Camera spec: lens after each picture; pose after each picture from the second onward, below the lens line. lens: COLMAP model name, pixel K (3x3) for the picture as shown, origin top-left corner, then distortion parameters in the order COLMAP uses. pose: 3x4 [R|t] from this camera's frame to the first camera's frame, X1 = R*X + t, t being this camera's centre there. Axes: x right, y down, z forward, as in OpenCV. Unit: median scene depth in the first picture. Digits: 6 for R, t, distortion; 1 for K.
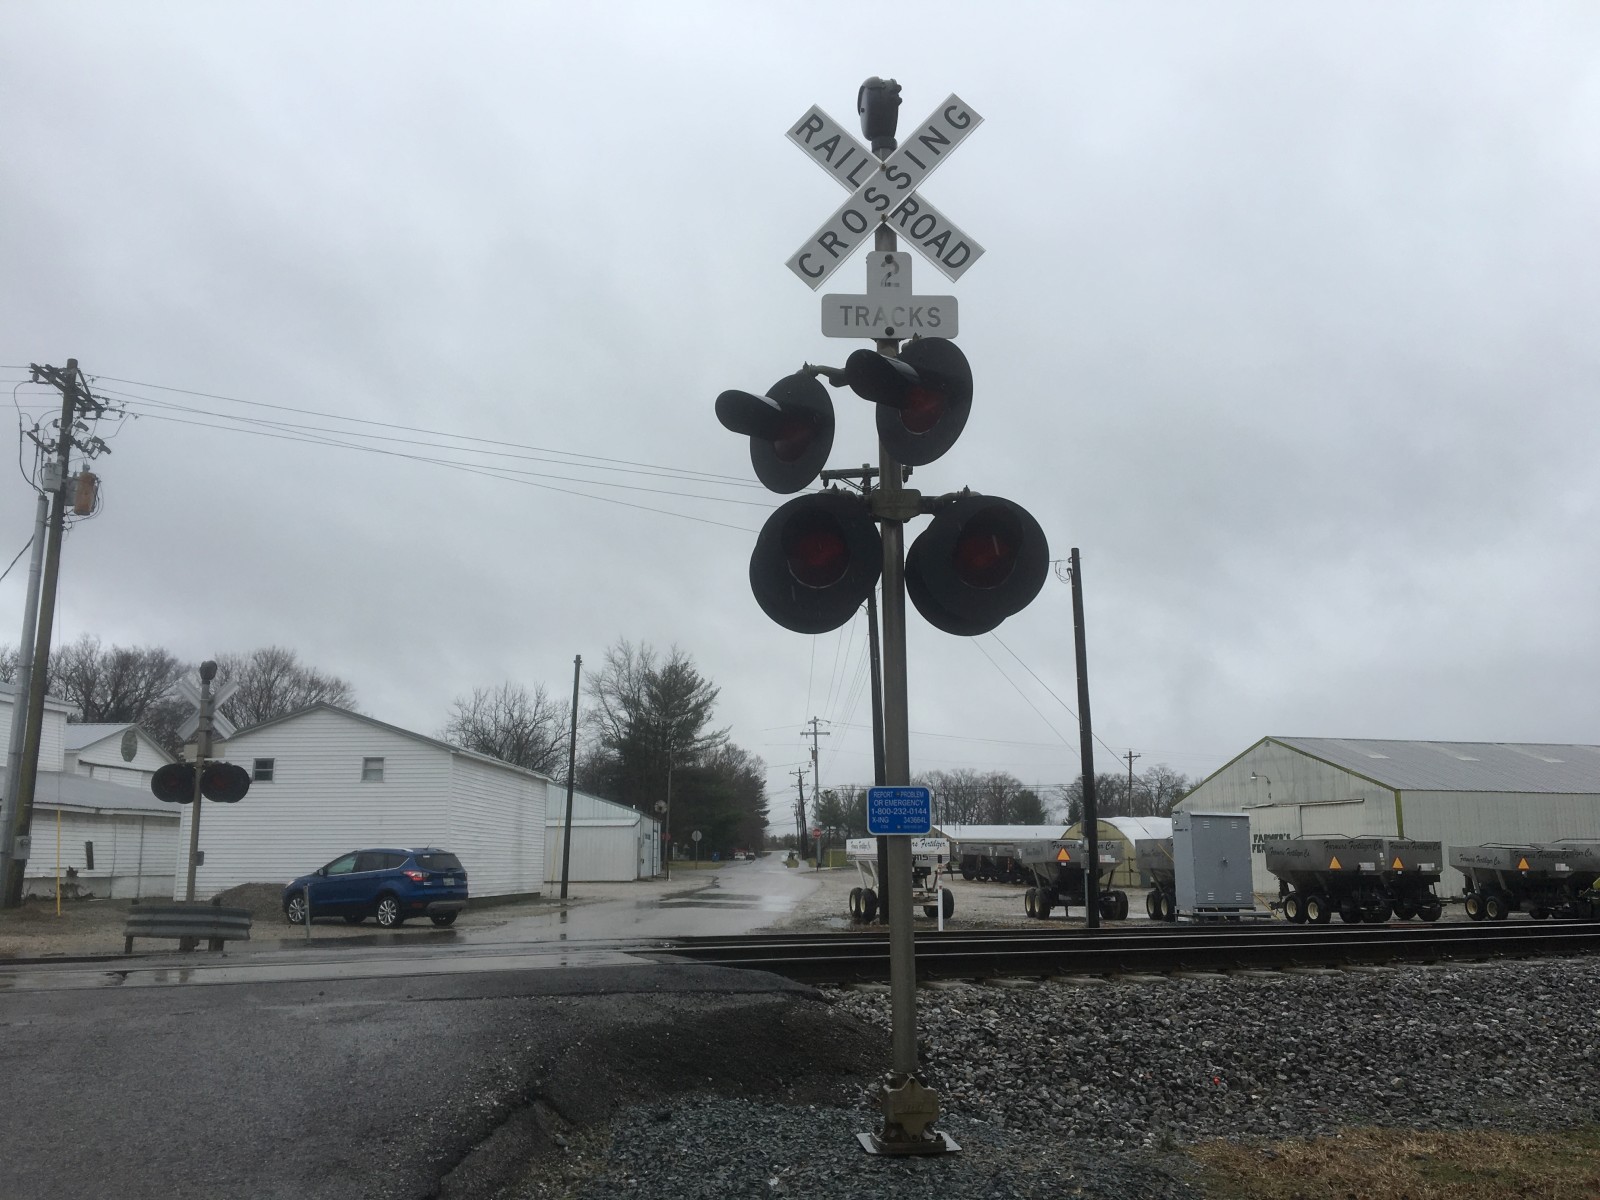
lens RADIAL K [[1363.5, 0, 778.0], [0, 1363.5, 594.5], [0, 0, 1]] dist [0.118283, -0.204967]
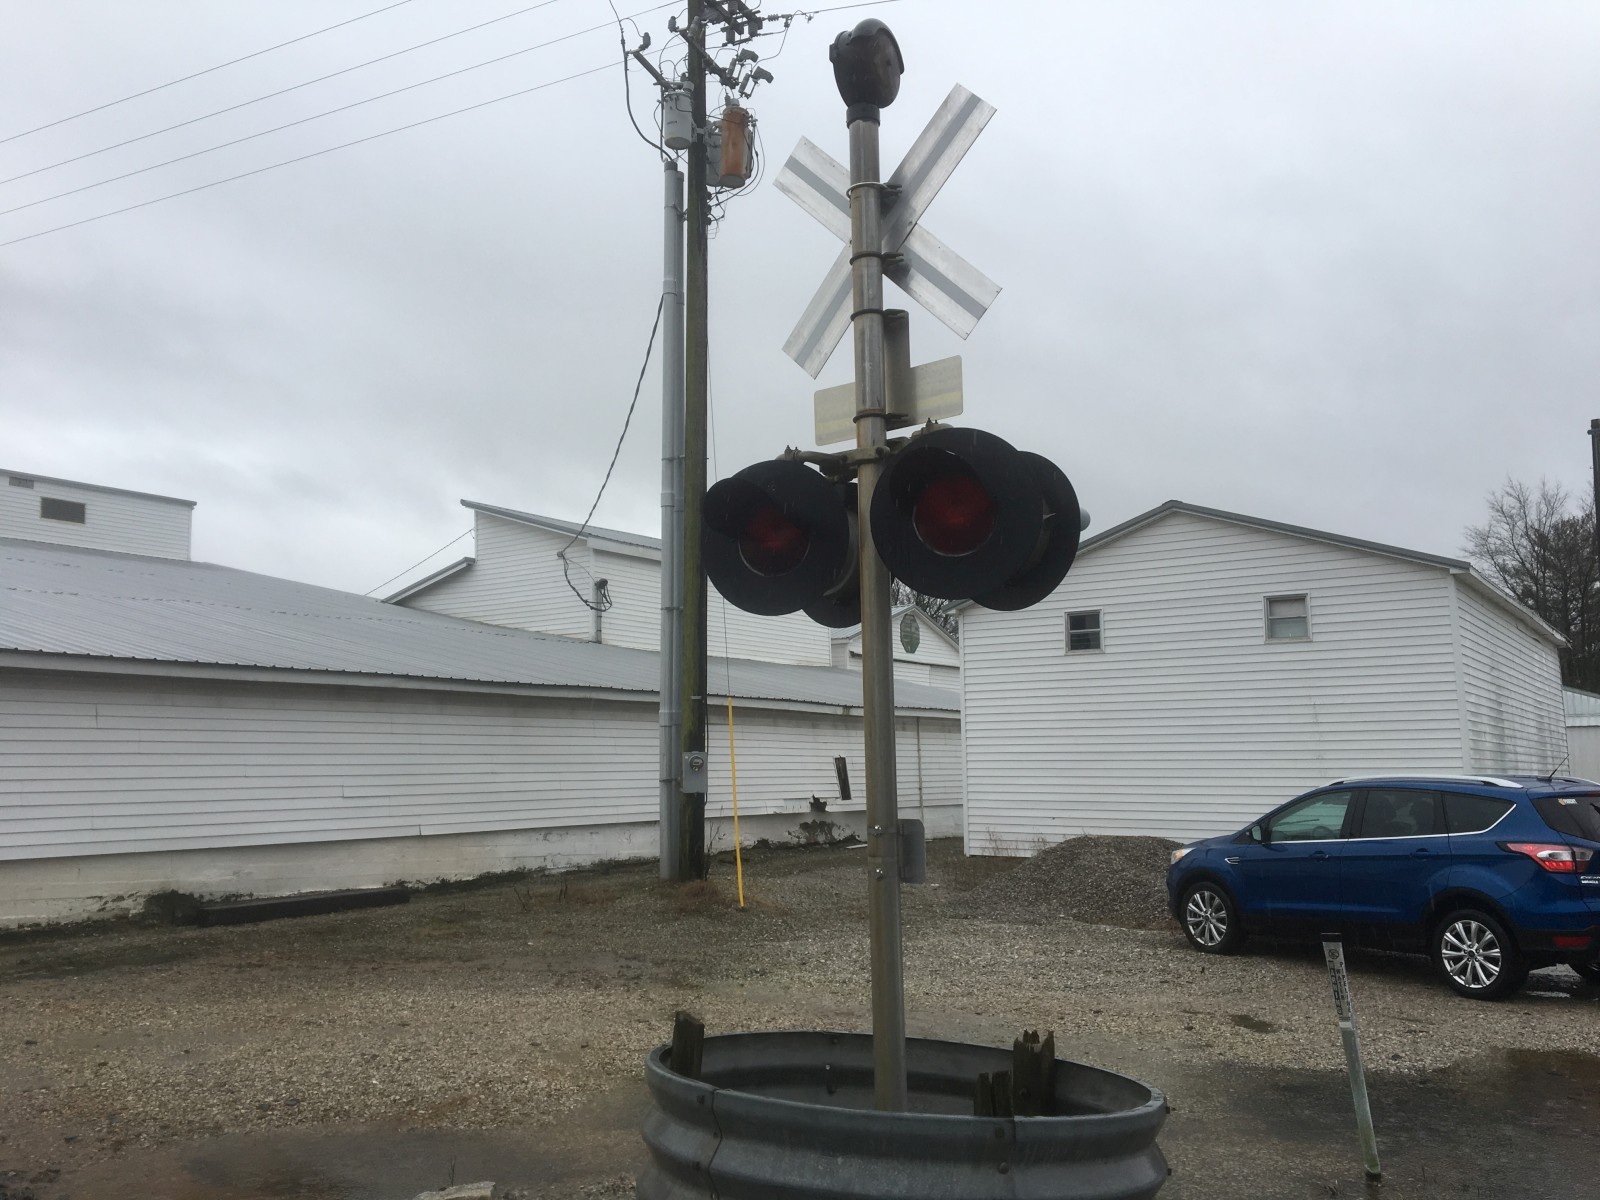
lens RADIAL K [[1363.5, 0, 778.0], [0, 1363.5, 594.5], [0, 0, 1]] dist [0.118283, -0.204967]
pose [[0.844764, -0.076331, -0.529667, -0.203226], [0.110578, 0.993312, 0.033214, 0.090190], [0.523589, -0.086627, 0.847555, 0.520490]]
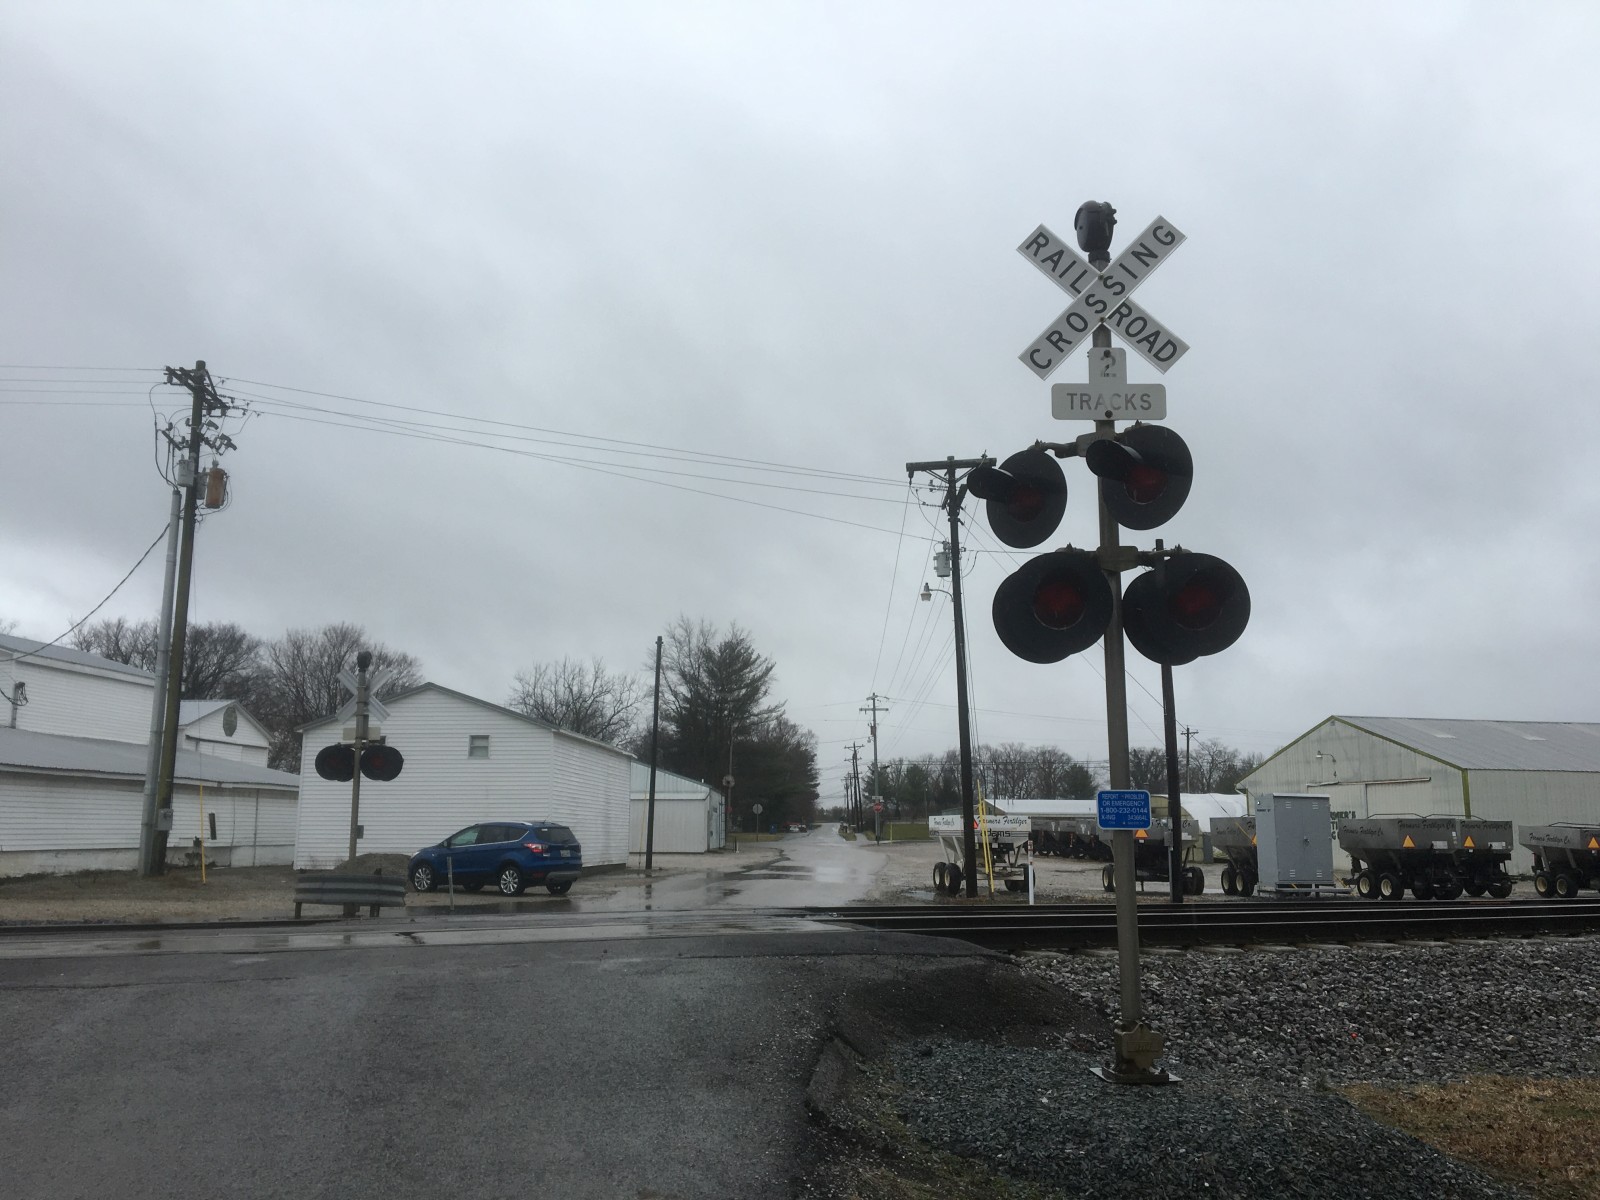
lens RADIAL K [[1360.6, 0, 773.9], [0, 1360.6, 600.7], [0, 0, 1]] dist [0.107025, -0.160169]
pose [[0.999353, -0.000589, -0.035949, -0.033387], [0.001448, 0.999714, 0.023862, -0.011042], [0.035925, -0.023898, 0.999069, -0.044024]]
